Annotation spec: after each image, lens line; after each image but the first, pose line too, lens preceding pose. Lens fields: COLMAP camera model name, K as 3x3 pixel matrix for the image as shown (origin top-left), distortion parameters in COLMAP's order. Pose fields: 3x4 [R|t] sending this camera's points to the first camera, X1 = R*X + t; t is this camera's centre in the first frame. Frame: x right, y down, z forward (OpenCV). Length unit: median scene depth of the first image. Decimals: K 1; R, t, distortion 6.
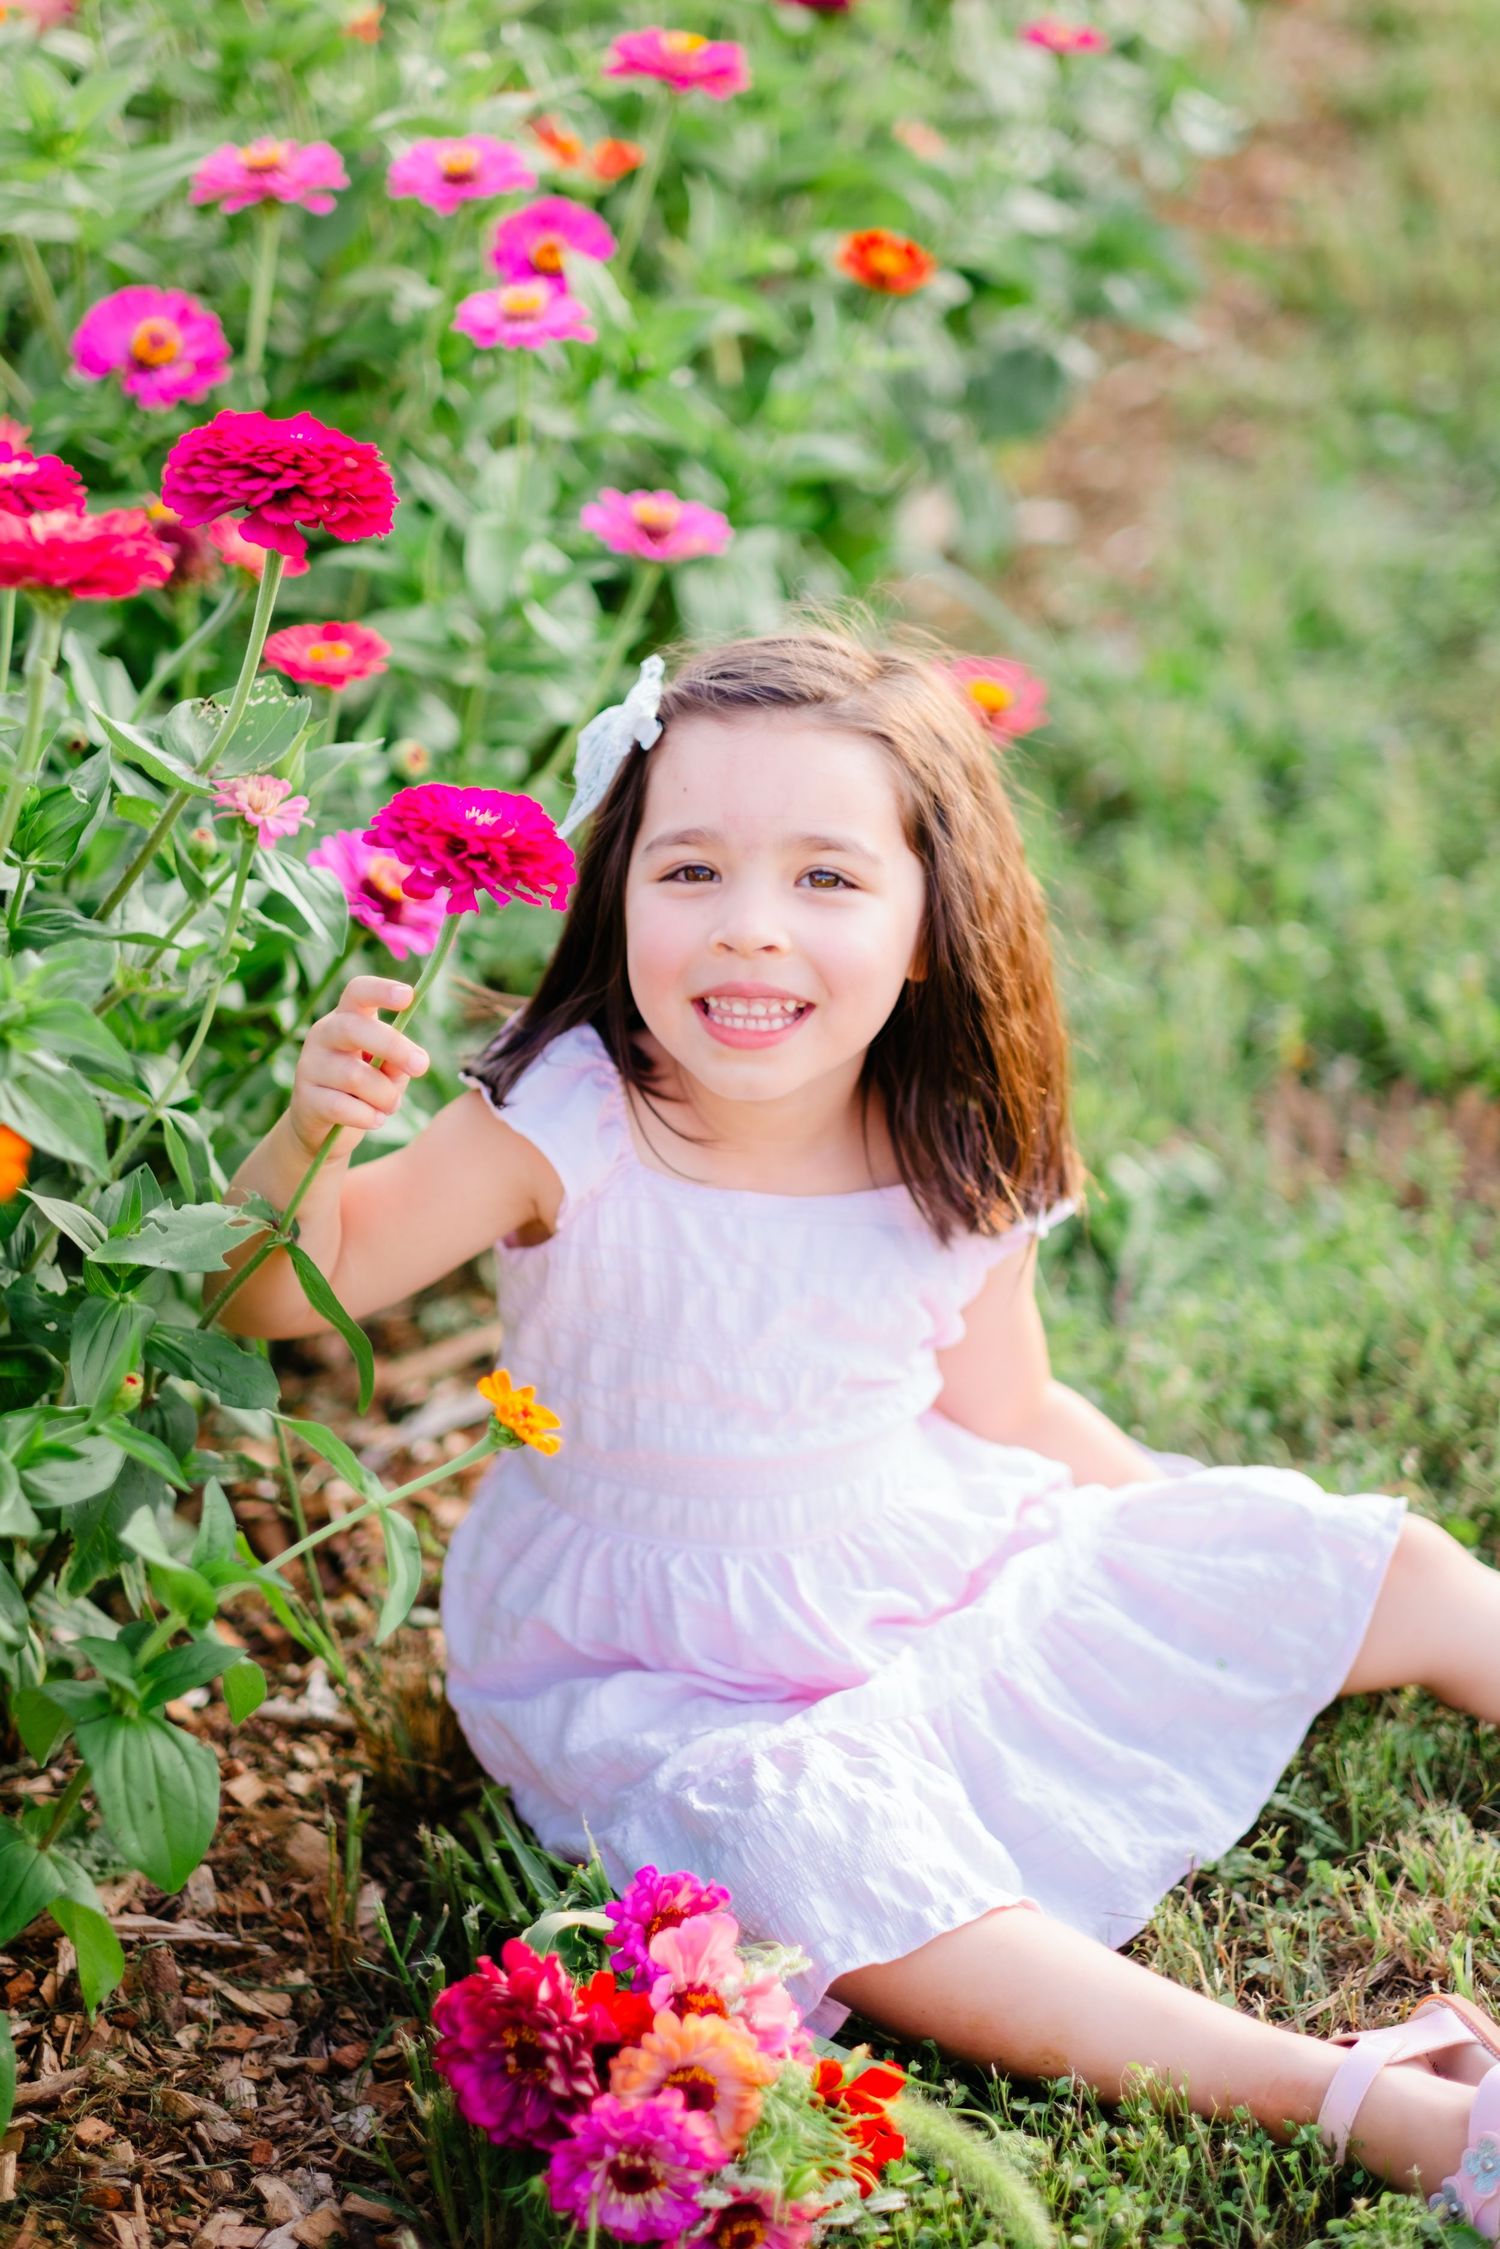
lens RADIAL K [[5434.0, 0, 750.0], [0, 5434.0, 1124.5], [0, 0, 1]] dist [-0.088624, 0.253078]
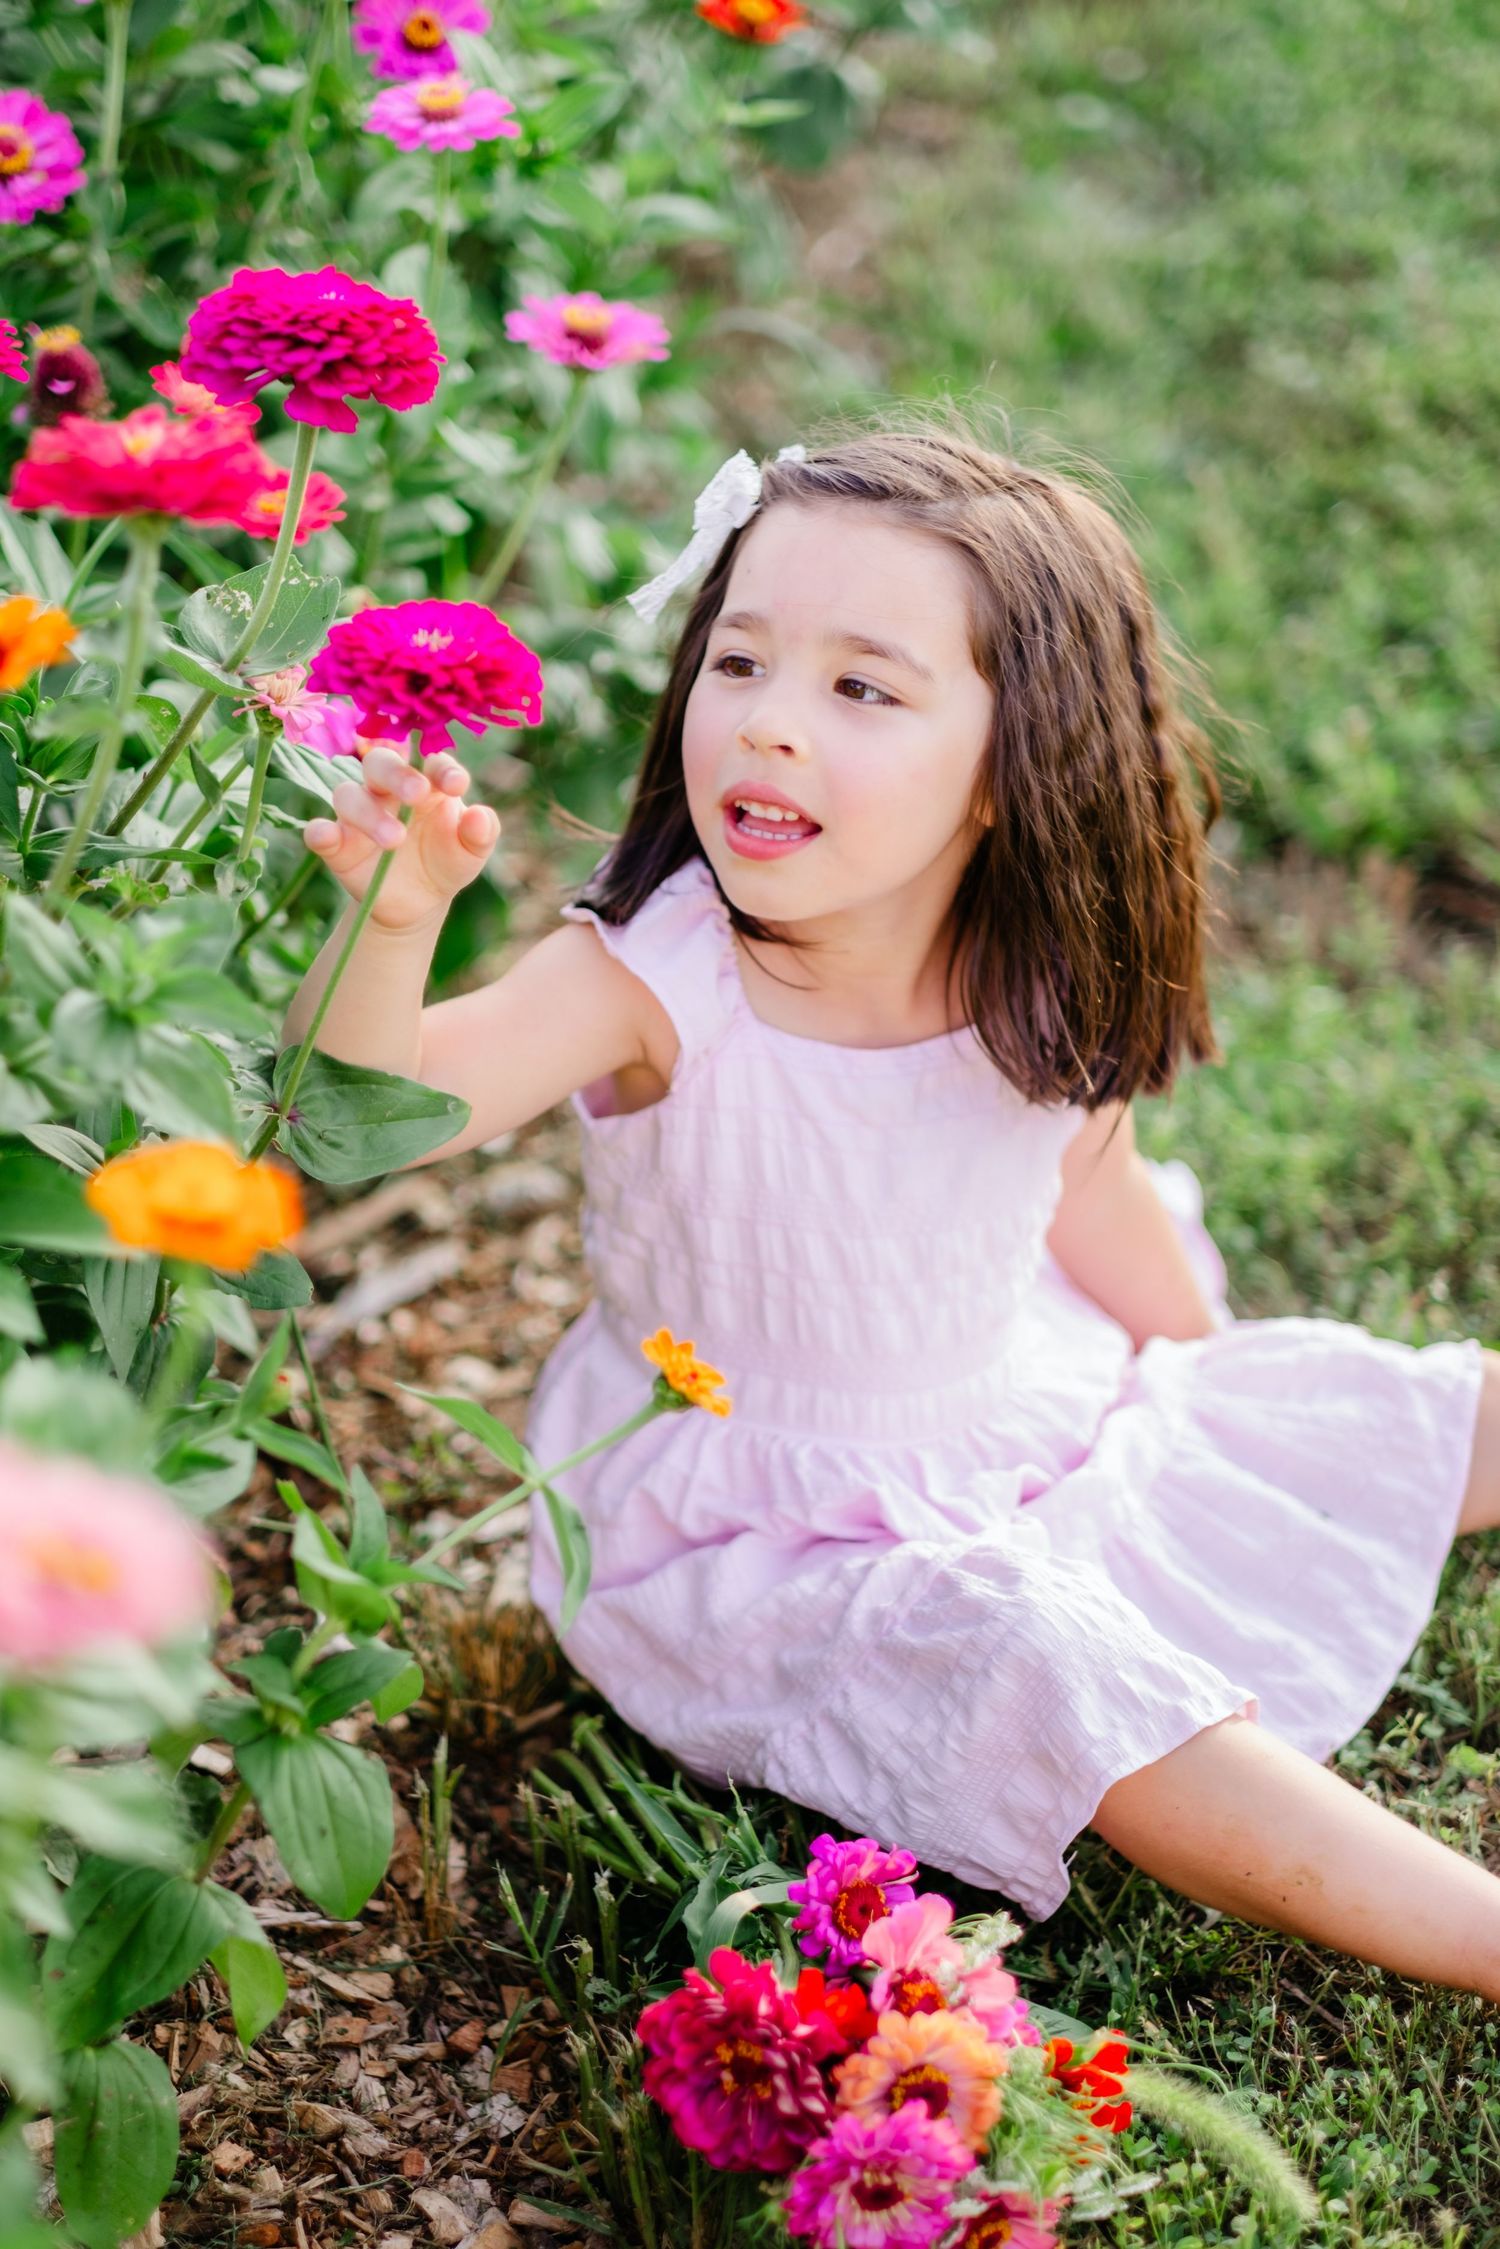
lens RADIAL K [[5434.0, 0, 750.0], [0, 5434.0, 1124.5], [0, 0, 1]] dist [-0.088624, 0.253078]
pose [[0.990443, -0.064760, 0.121772, -0.128276], [0.054950, 0.995095, 0.082263, -0.058116], [-0.126502, -0.074786, 0.989143, 0.082543]]
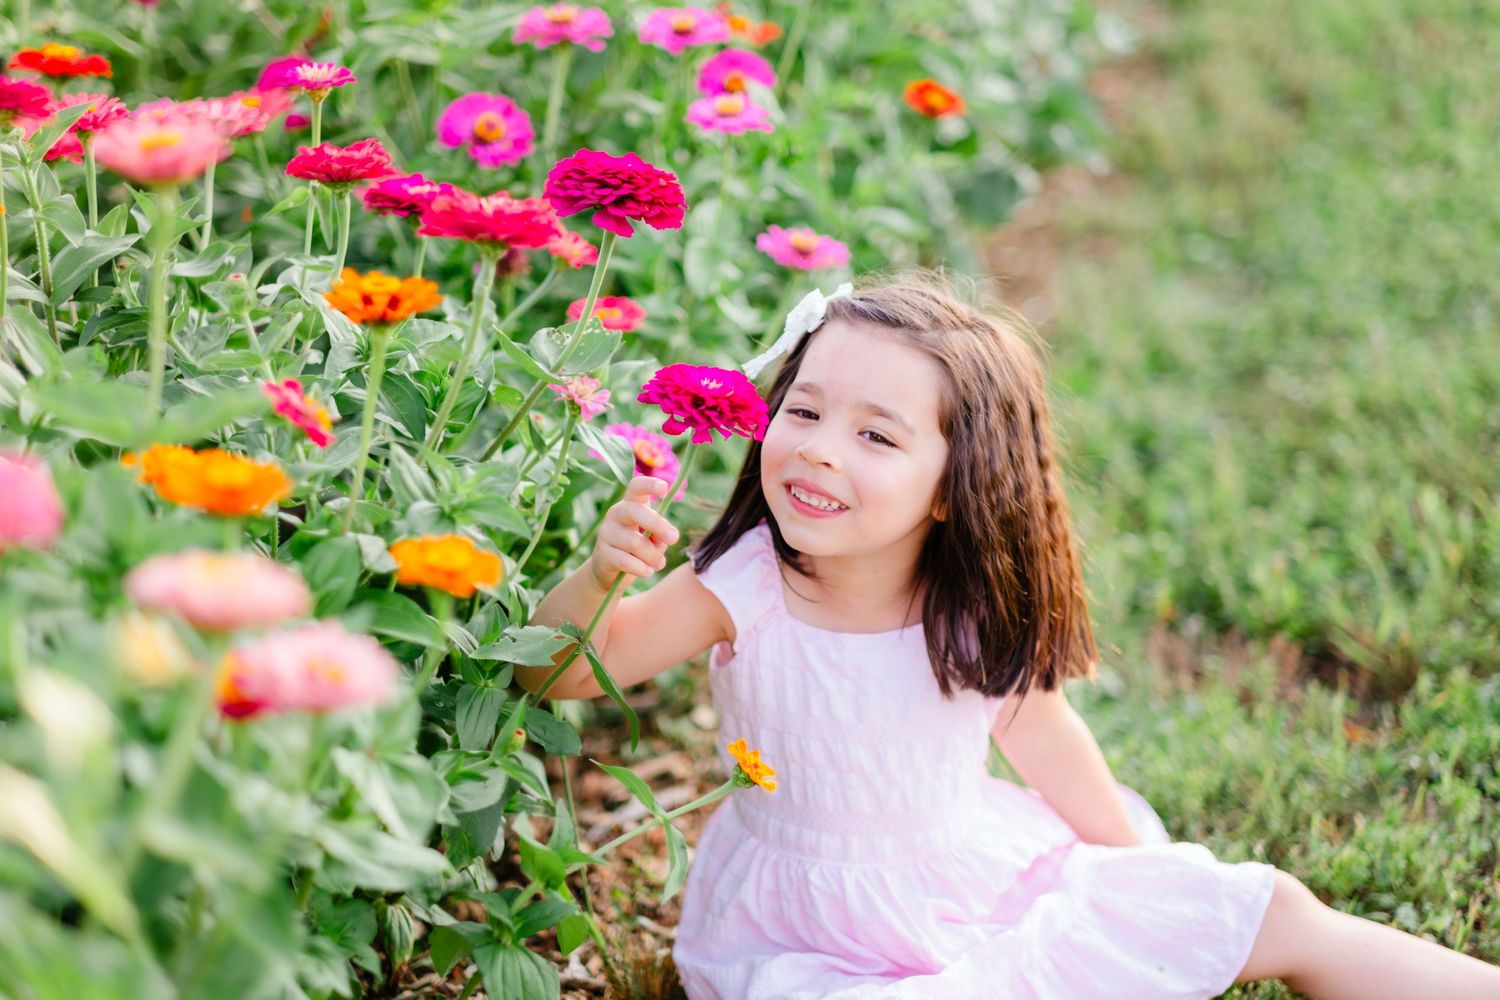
lens RADIAL K [[3624.3, 0, 750.0], [0, 3624.3, 500.0], [0, 0, 1]] dist [-0.088624, 0.253078]
pose [[0.998993, 0.037038, 0.025312, -0.066784], [-0.035164, 0.996868, -0.070839, 0.046201], [-0.027856, 0.069878, 0.997167, -0.073028]]
